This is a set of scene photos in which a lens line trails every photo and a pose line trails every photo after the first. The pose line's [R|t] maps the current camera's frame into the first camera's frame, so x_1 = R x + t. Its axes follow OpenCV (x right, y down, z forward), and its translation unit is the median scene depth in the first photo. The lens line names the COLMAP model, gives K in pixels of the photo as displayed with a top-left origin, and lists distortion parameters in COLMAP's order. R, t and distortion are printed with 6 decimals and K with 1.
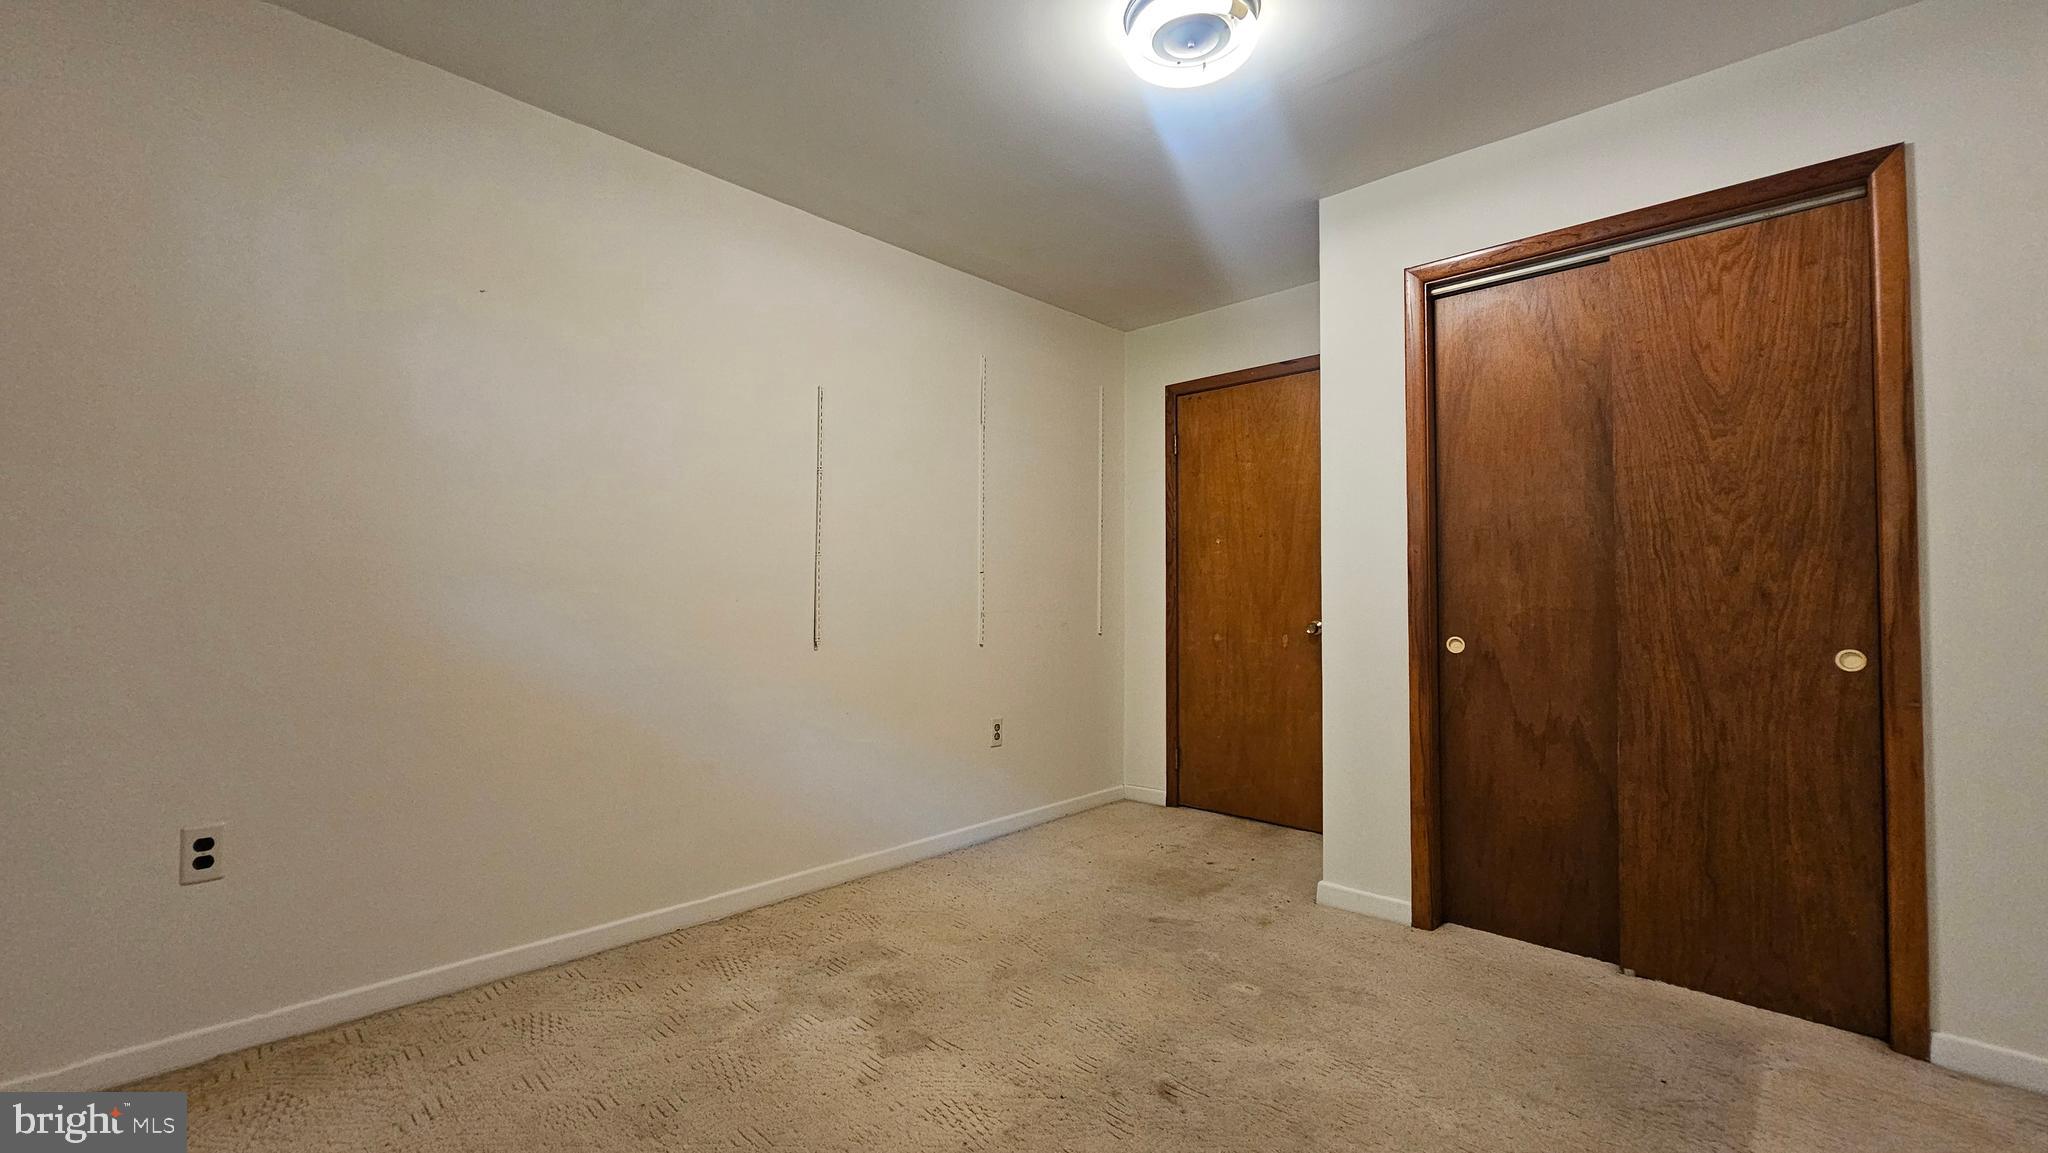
lens RADIAL K [[842.7, 0, 1016.1], [0, 842.7, 580.8], [0, 0, 1]] dist [0.000778, -0.001488]
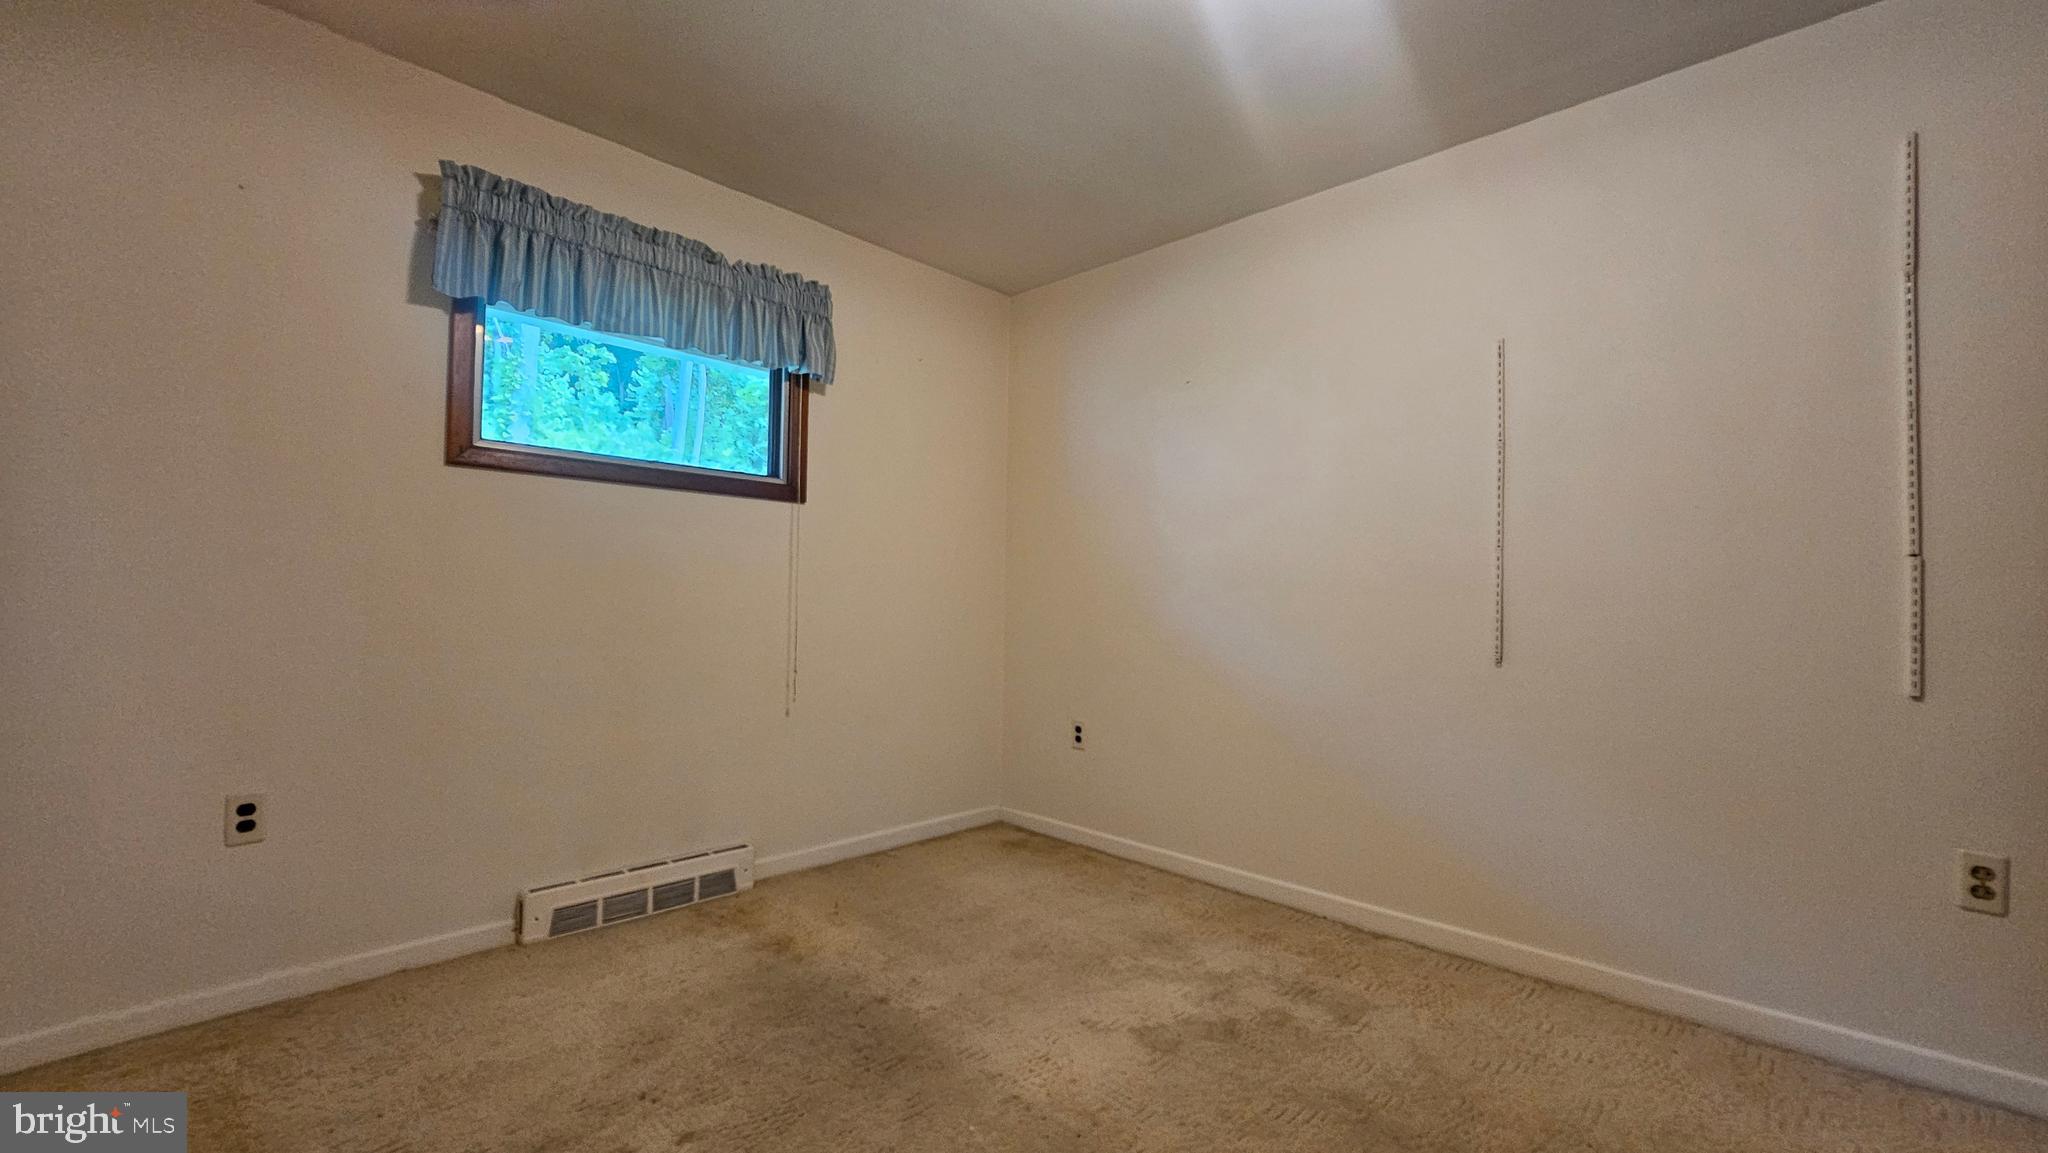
lens RADIAL K [[842.7, 0, 1016.6], [0, 842.7, 578.9], [0, 0, 1]] dist [0.000778, -0.001488]
pose [[-0.045473, -0.030082, -0.998513, 0.820431], [0.019265, 0.999334, -0.030985, 0.016990], [0.998780, -0.020645, -0.044863, 0.796842]]
